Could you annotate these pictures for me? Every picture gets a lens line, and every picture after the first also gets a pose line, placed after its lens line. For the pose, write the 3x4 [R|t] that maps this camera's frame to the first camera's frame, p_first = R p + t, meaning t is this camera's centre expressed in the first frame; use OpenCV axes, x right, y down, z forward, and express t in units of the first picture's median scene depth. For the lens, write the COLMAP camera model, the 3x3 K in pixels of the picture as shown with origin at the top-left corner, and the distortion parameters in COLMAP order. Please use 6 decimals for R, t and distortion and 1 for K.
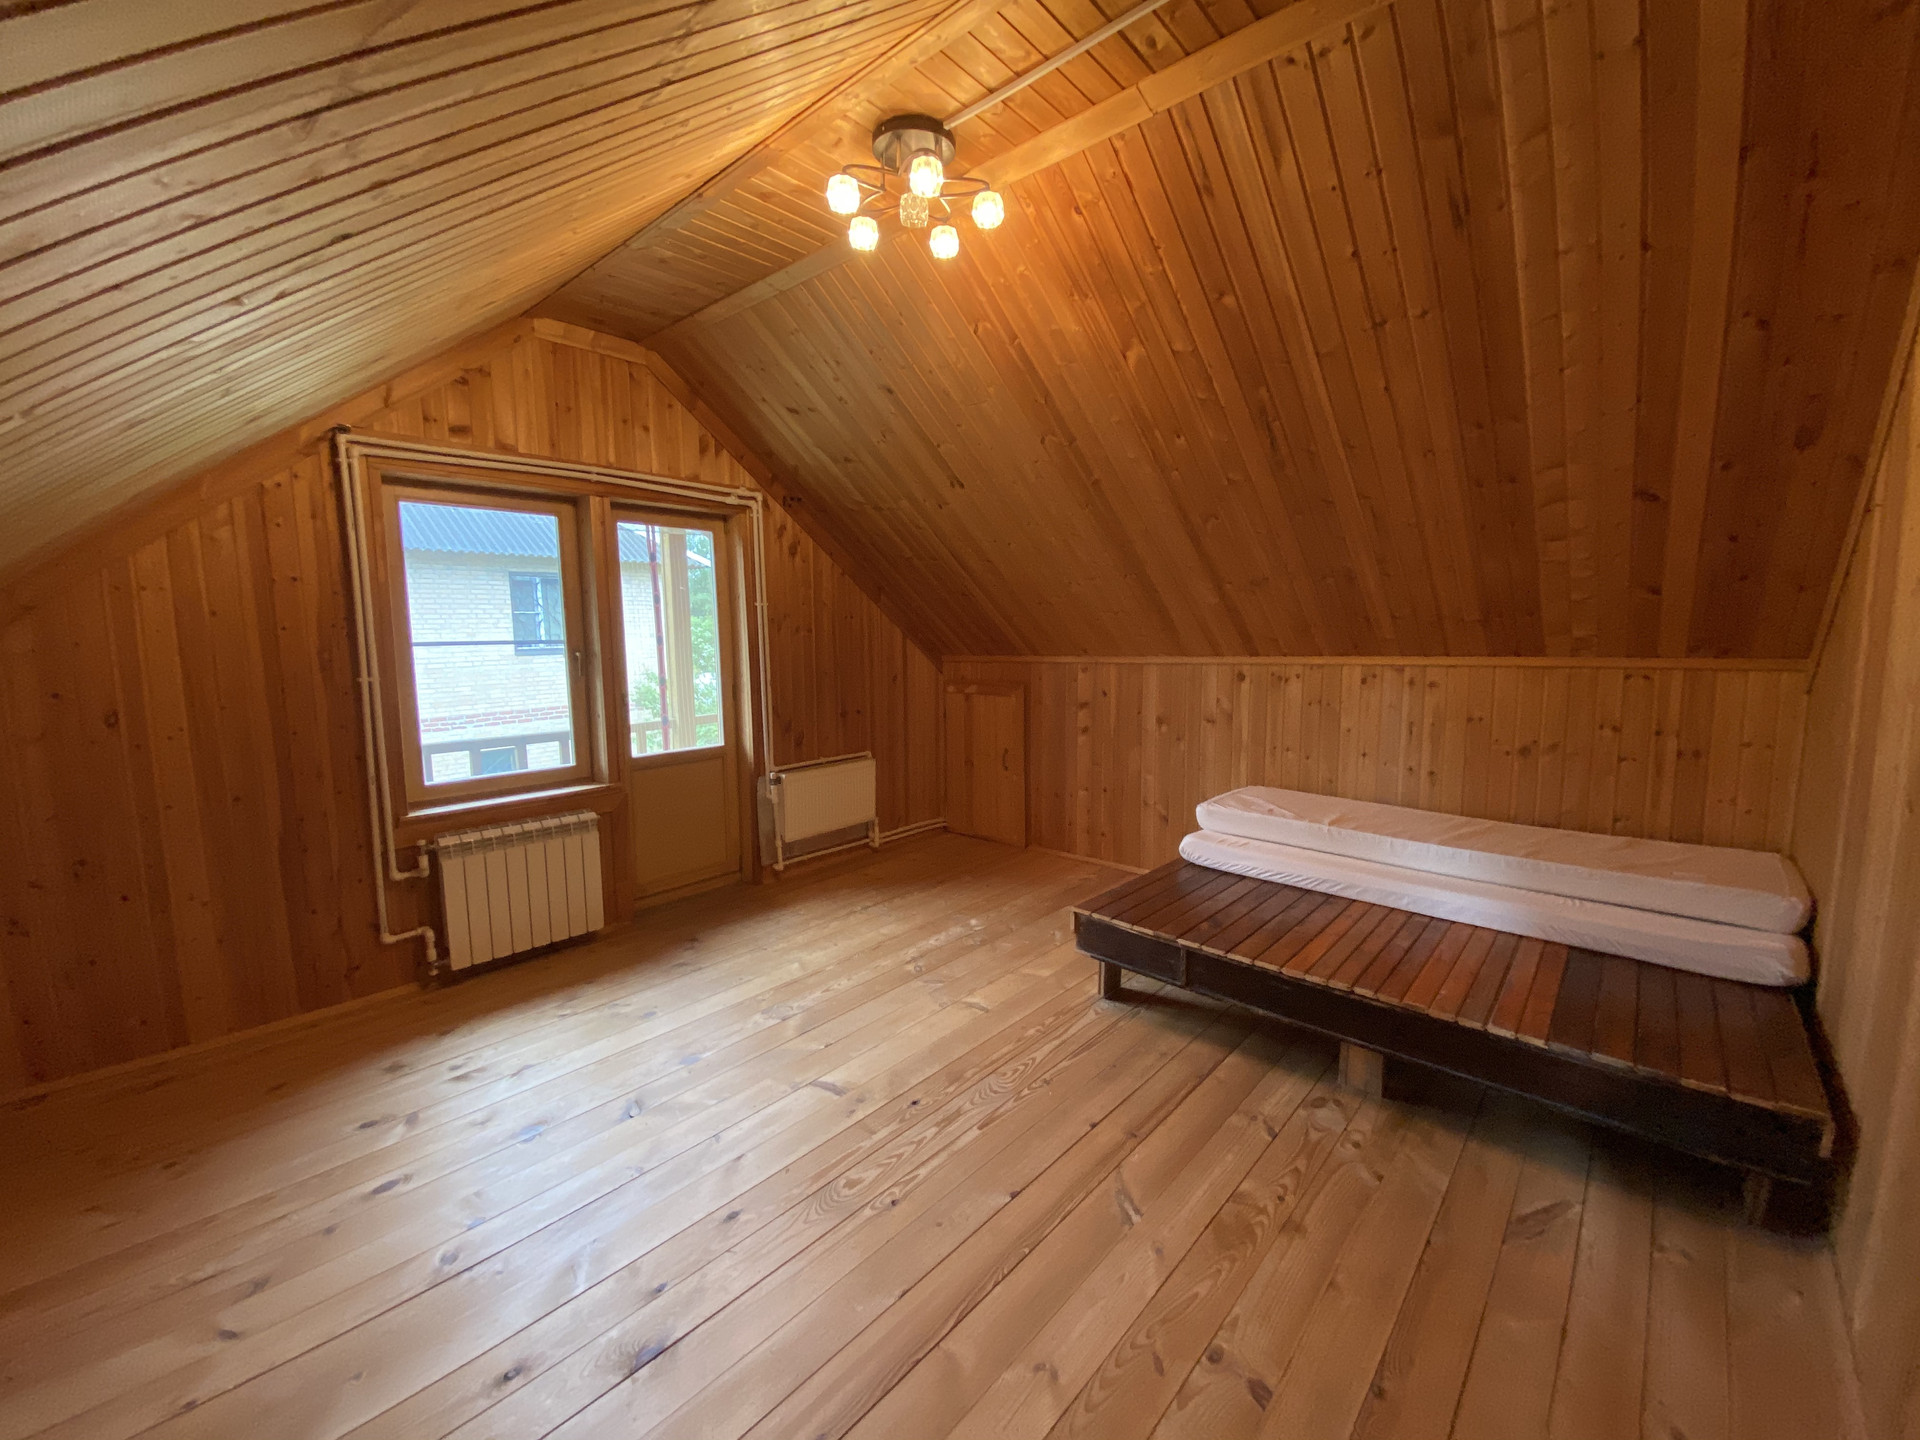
lens RADIAL K [[780.1, 0, 962.1], [0, 780.1, 711.4], [0, 0, 1]] dist [0.002401, -0.001485]
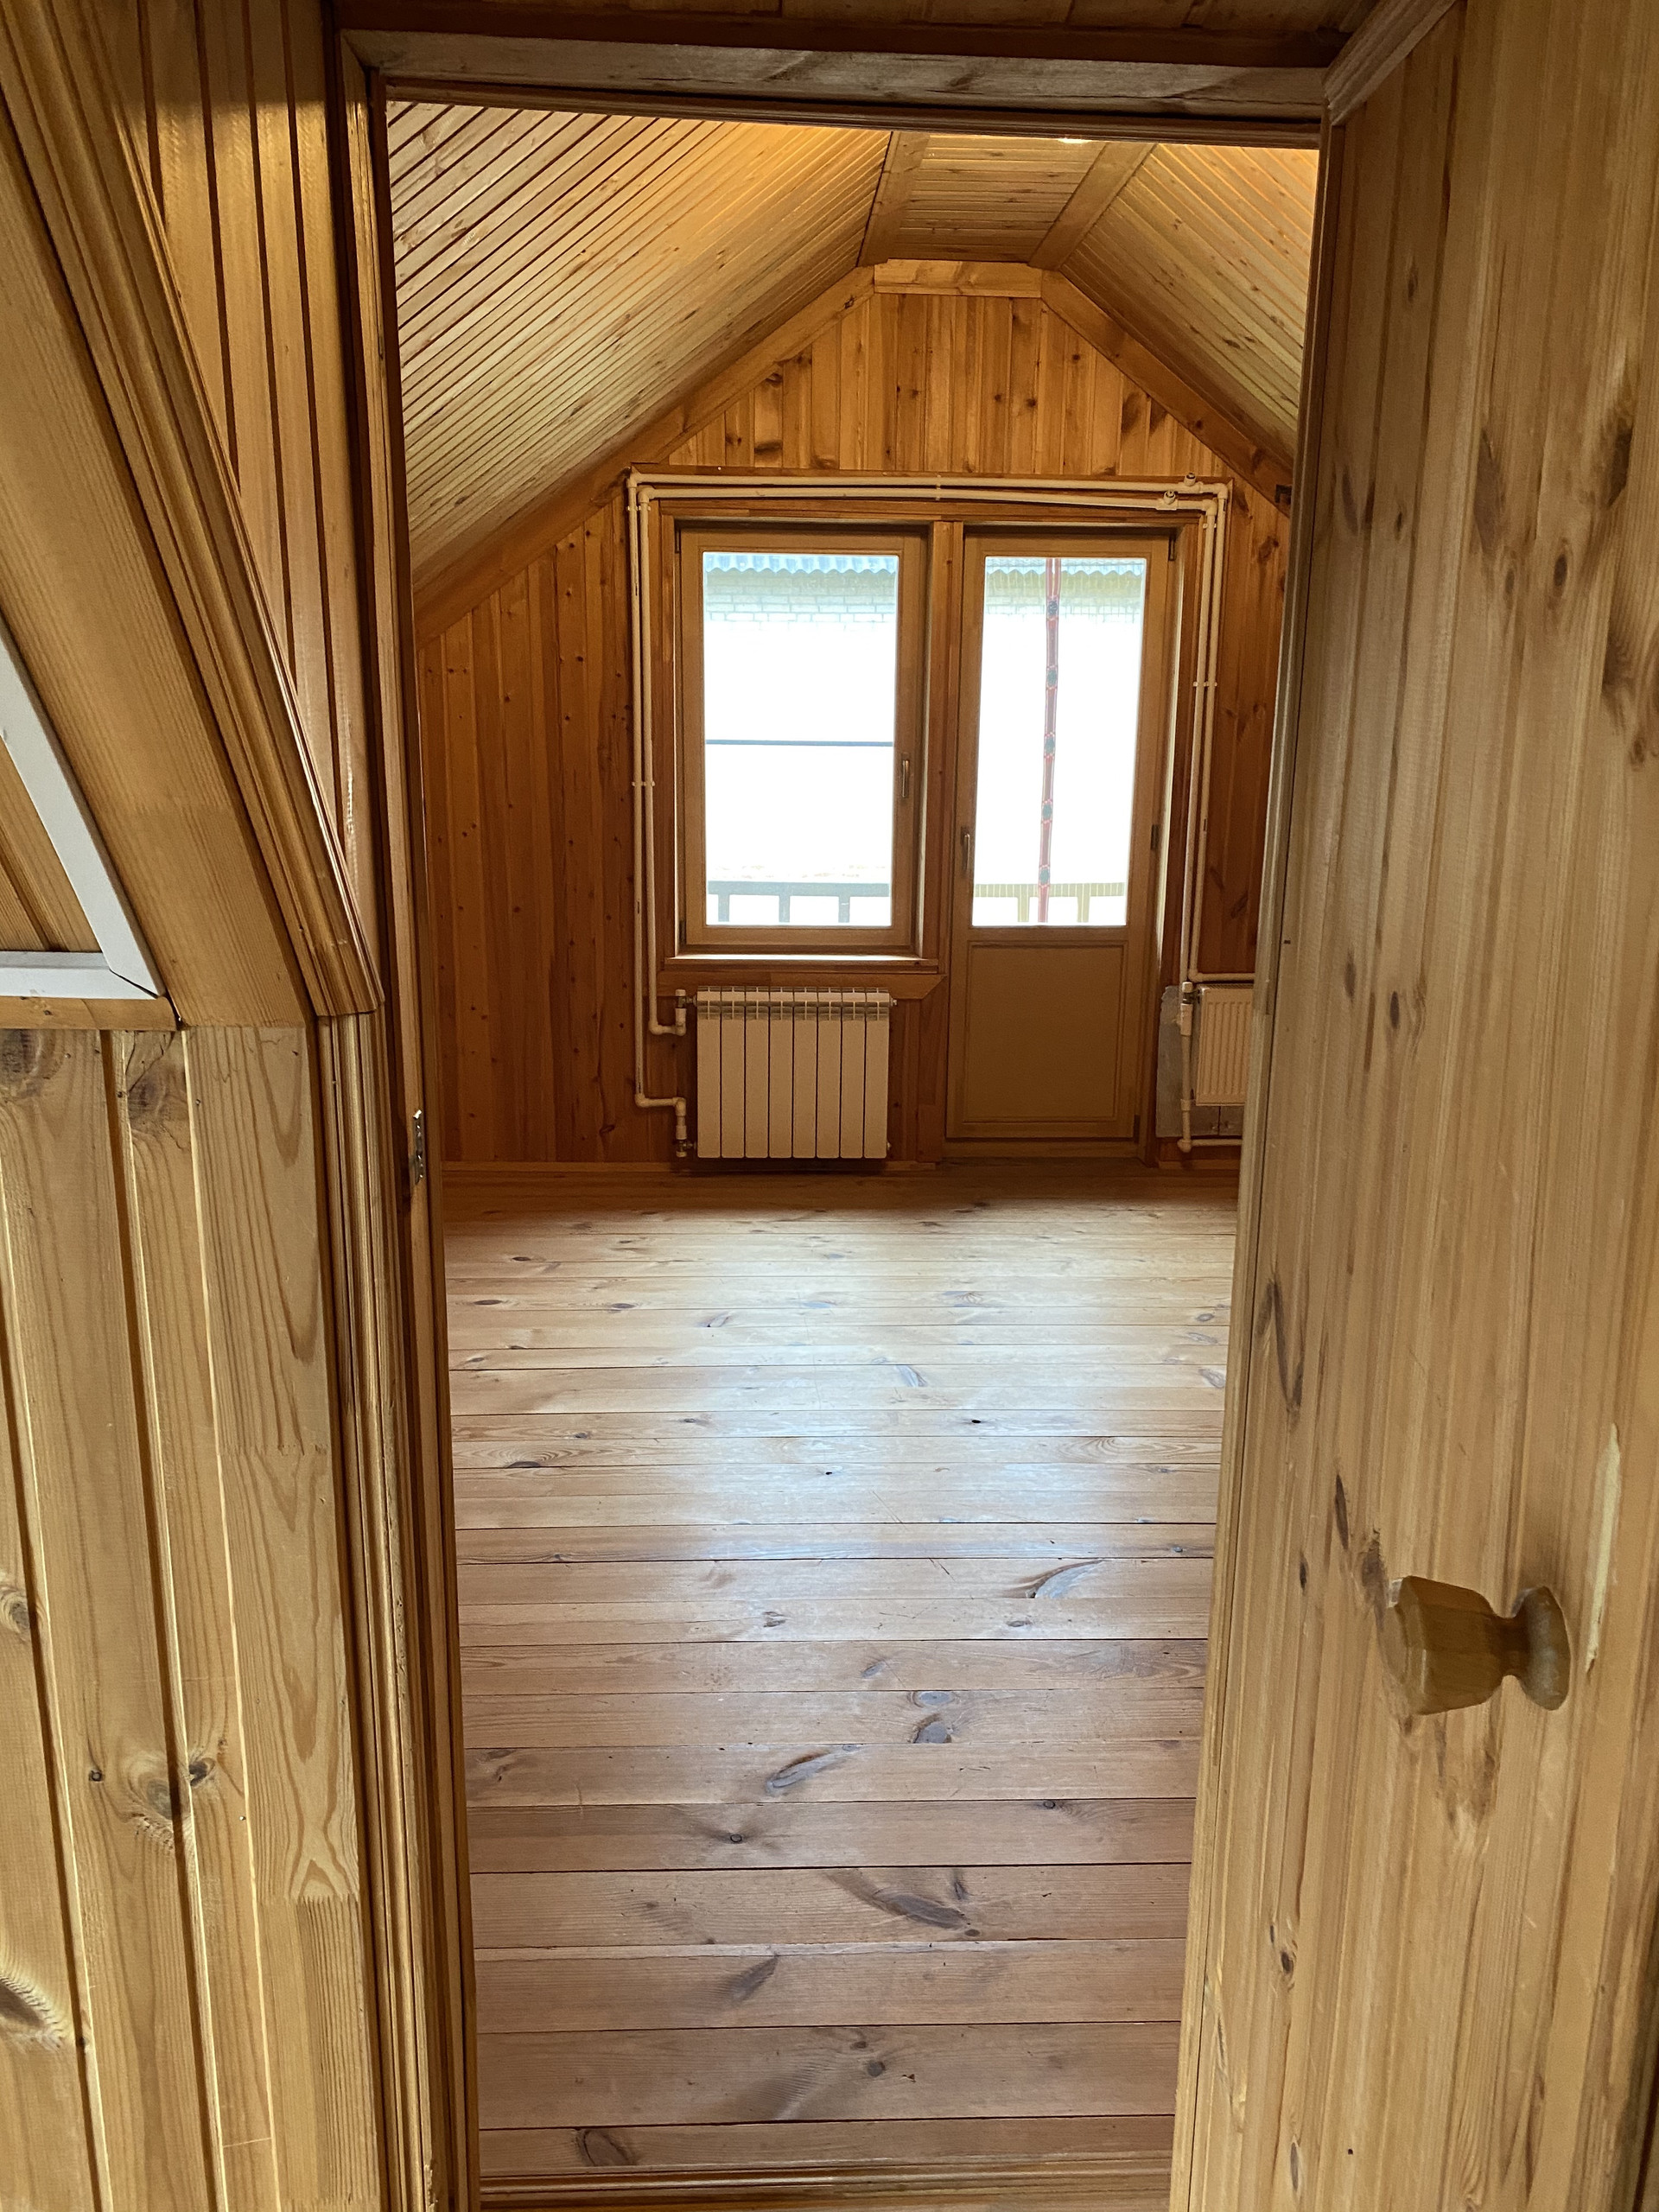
lens RADIAL K [[1681.6, 0, 833.4], [0, 1681.6, 1116.6], [0, 0, 1]] dist [0.006904, -0.019194]
pose [[0.702967, 0.183336, -0.687186, 0.577206], [-0.095371, 0.981777, 0.164371, -0.005573], [0.704799, -0.050010, 0.707642, -0.110985]]
